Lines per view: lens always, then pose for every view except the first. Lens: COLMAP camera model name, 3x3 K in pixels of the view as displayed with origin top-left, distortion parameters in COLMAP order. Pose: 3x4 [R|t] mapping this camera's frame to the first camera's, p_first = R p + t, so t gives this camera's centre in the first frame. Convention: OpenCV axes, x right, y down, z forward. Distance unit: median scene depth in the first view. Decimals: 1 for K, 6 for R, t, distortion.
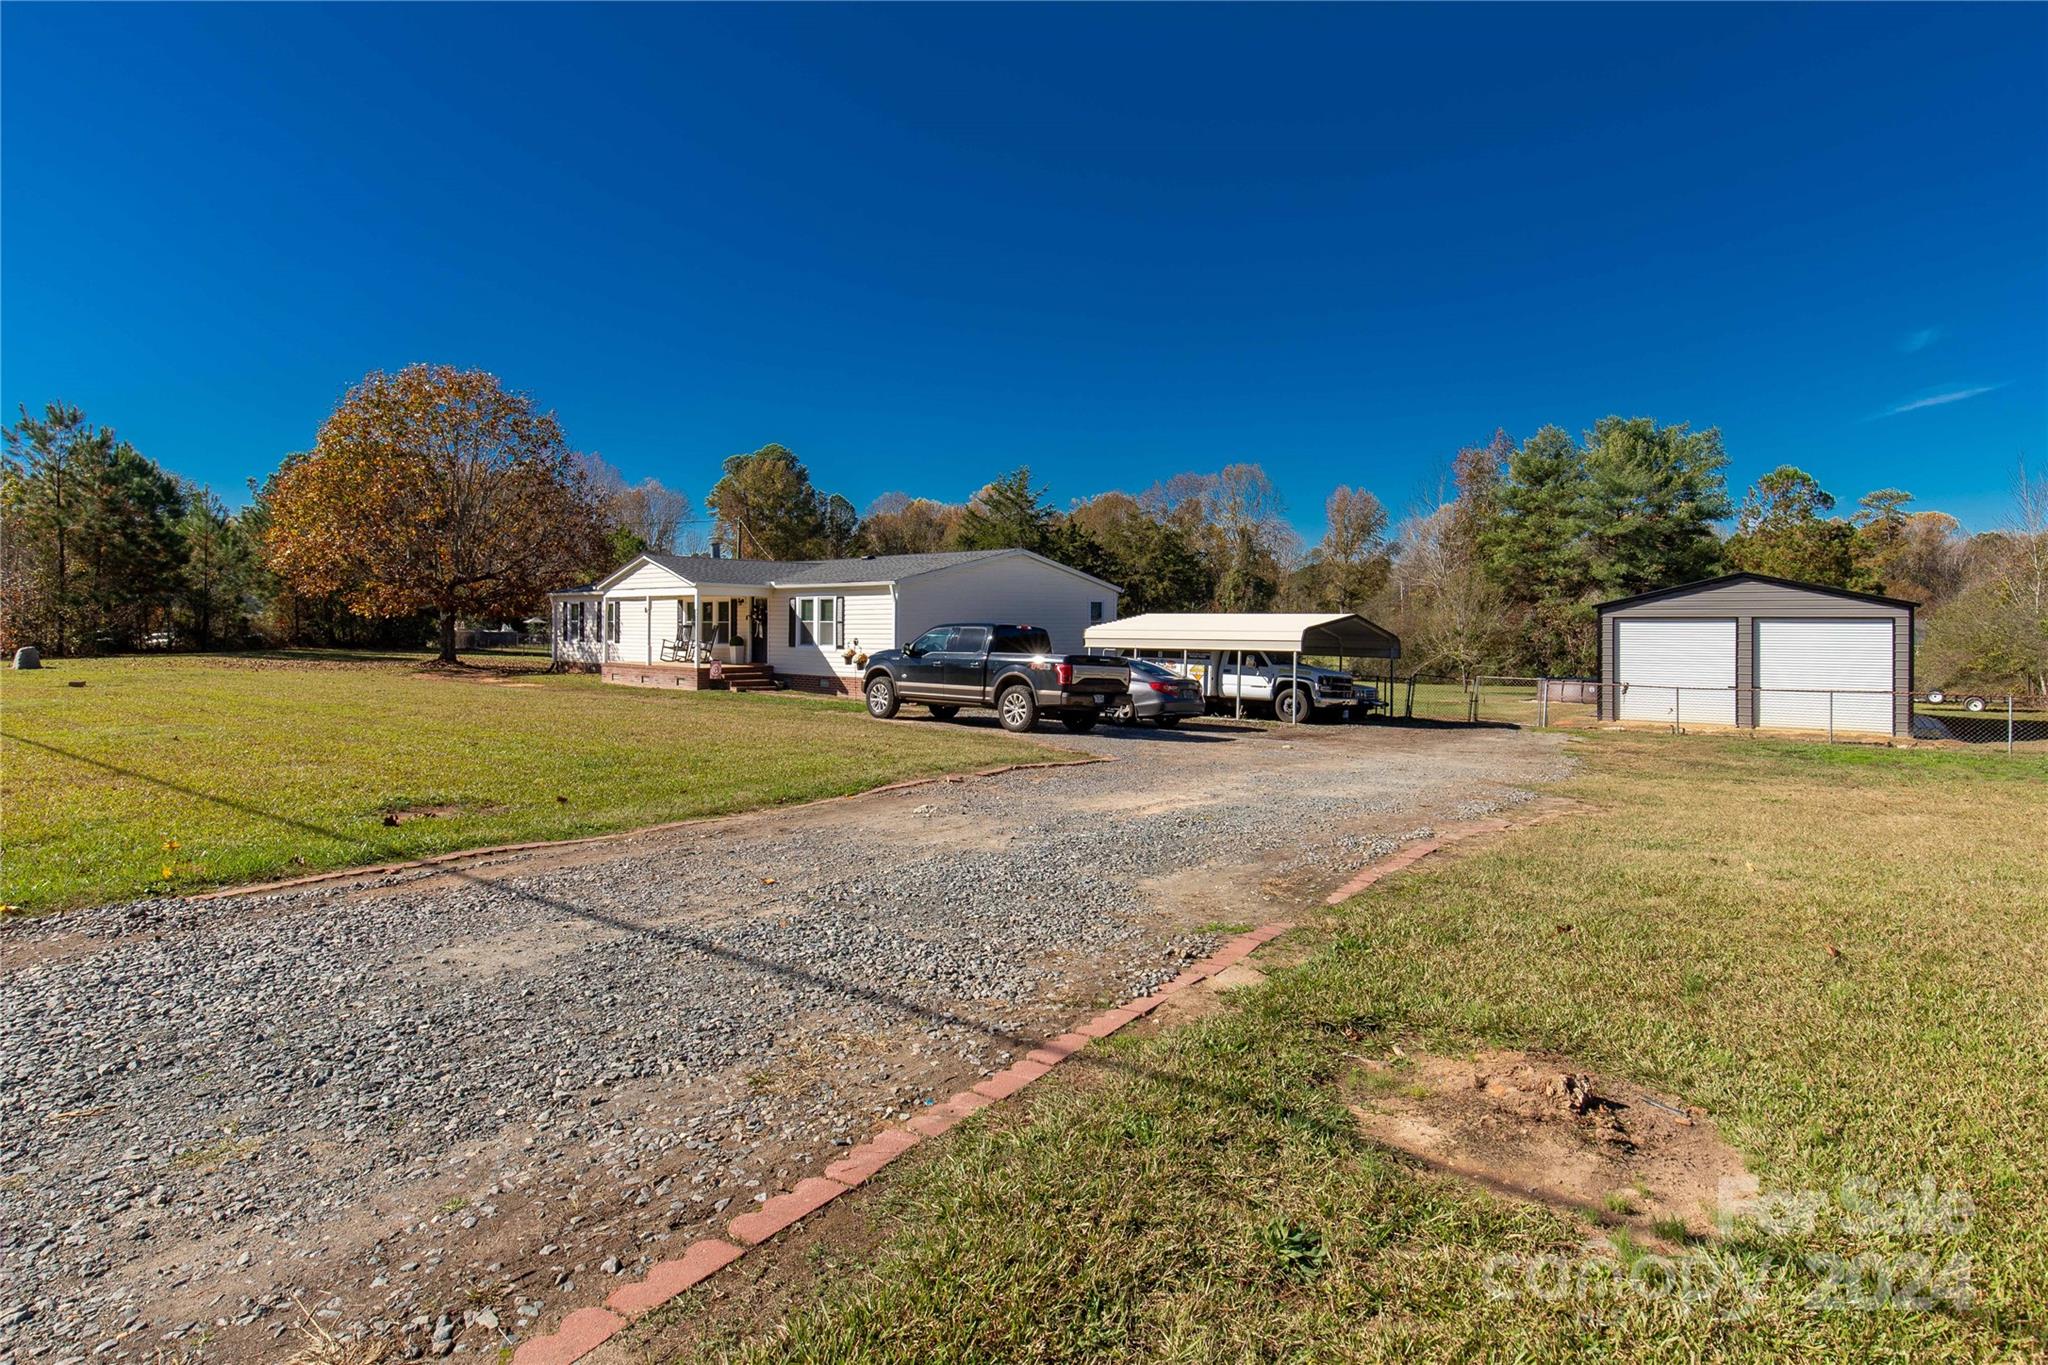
lens RADIAL K [[1045.5, 0, 1019.0], [0, 1045.5, 640.3], [0, 0, 1]] dist [-0.028500, -0.000526]
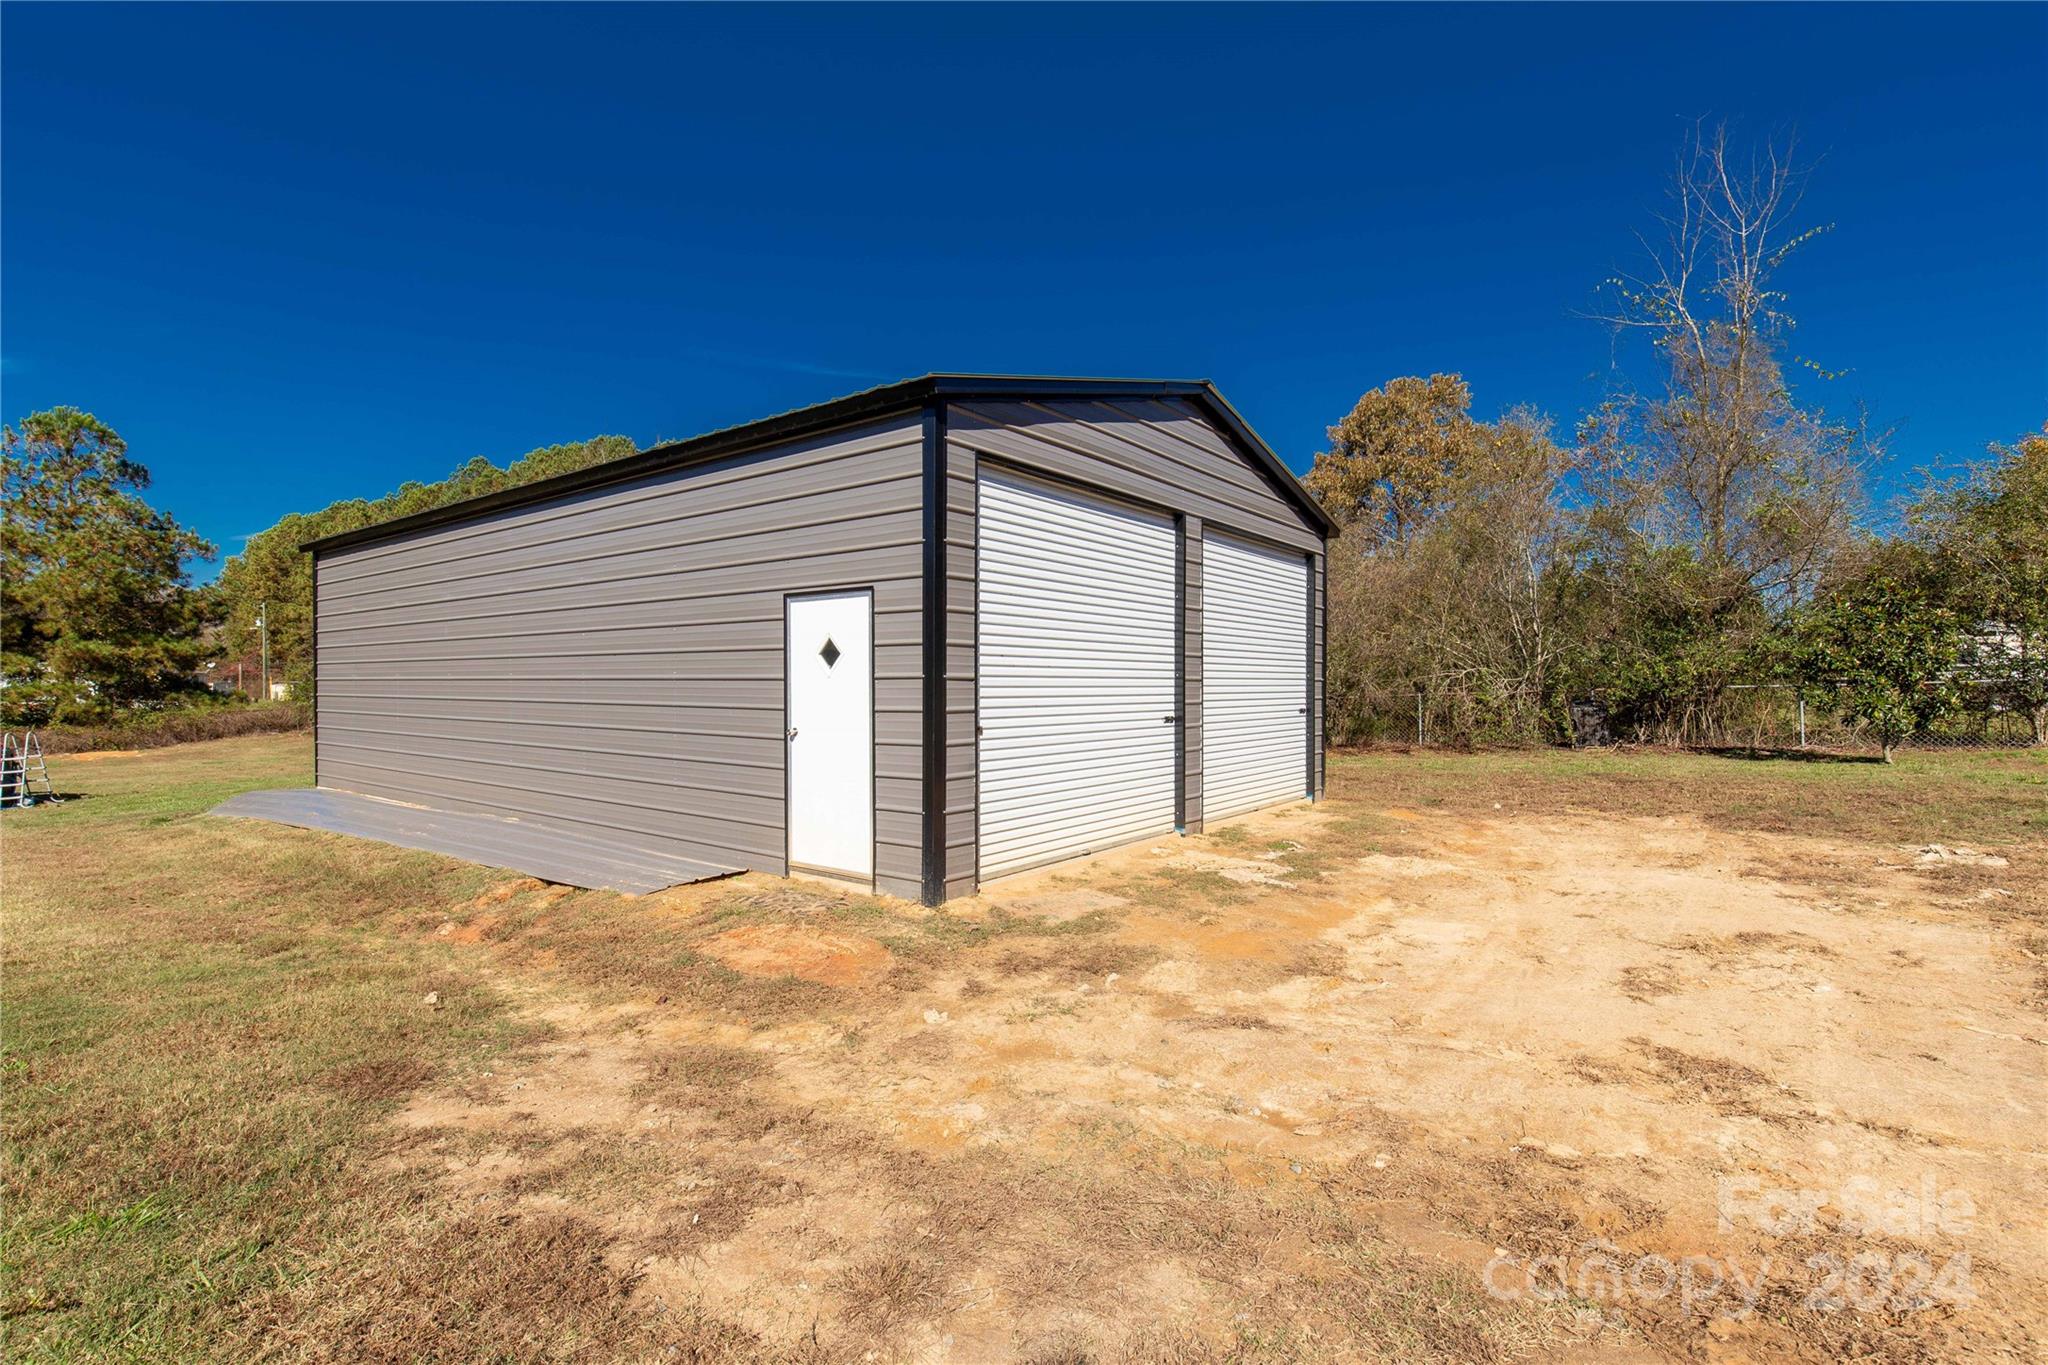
lens RADIAL K [[940.3, 0, 1032.2], [0, 940.3, 700.0], [0, 0, 1]] dist [0.000614, 0.000084]
pose [[-0.002873, -0.022590, 0.999741, 0.134252], [0.019375, 0.999556, 0.022642, 0.011286], [-0.999808, 0.019435, -0.002434, 0.360576]]
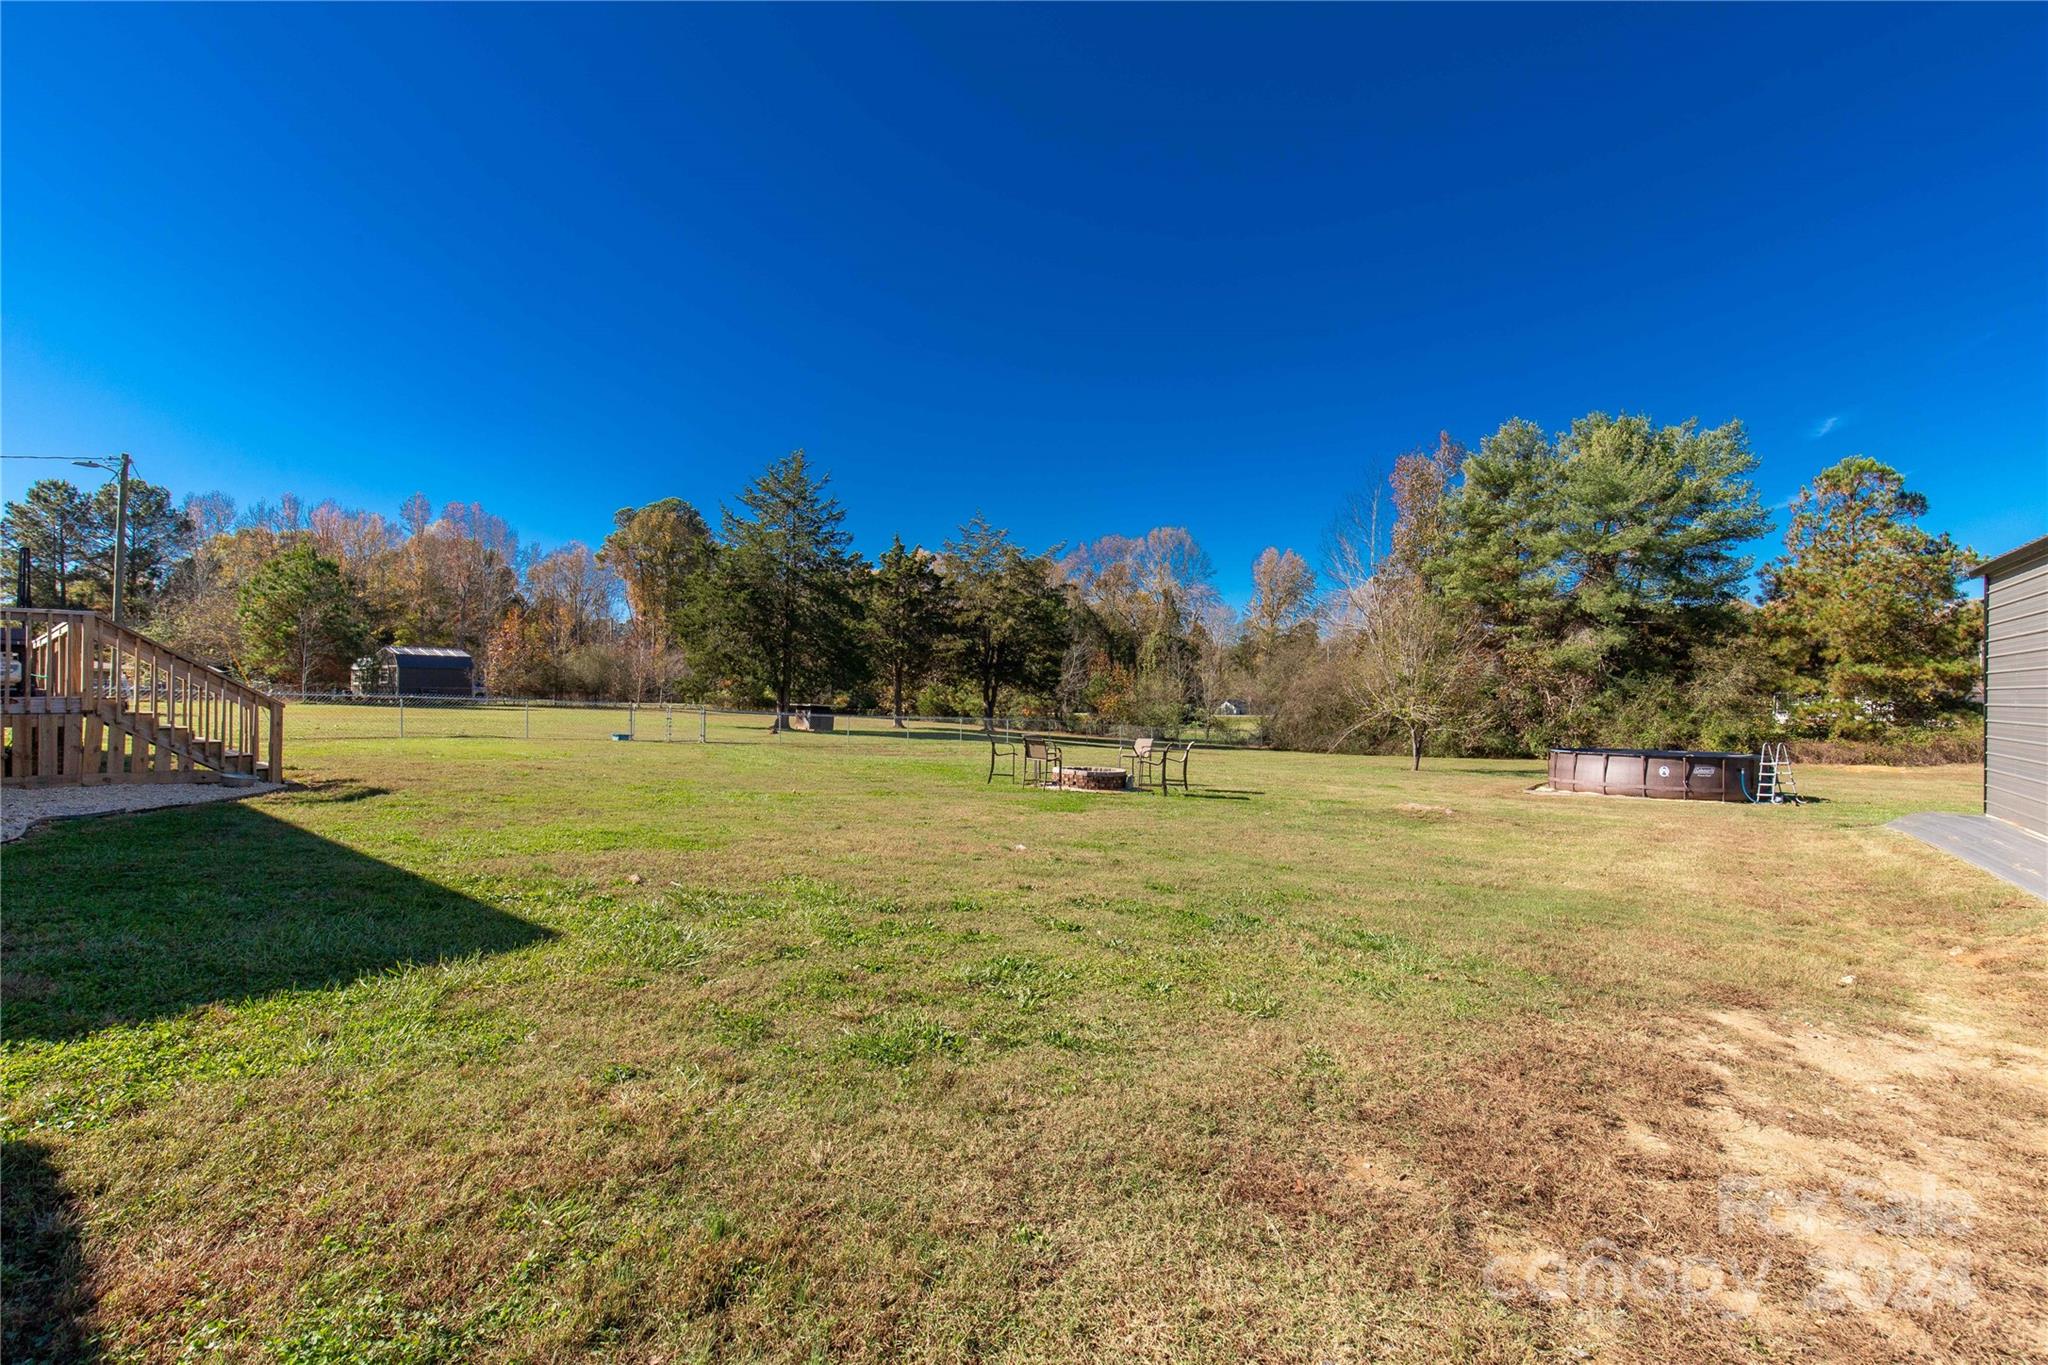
lens RADIAL K [[917.6, 0, 1024.0], [0, 917.6, 682.5], [0, 0, 1]] dist [0.005244, 0.000361]
pose [[0.999635, 0.004164, 0.026692, 0.129405], [-0.003332, 0.999509, -0.031148, 0.010668], [-0.026809, 0.031048, 0.999158, 0.332756]]
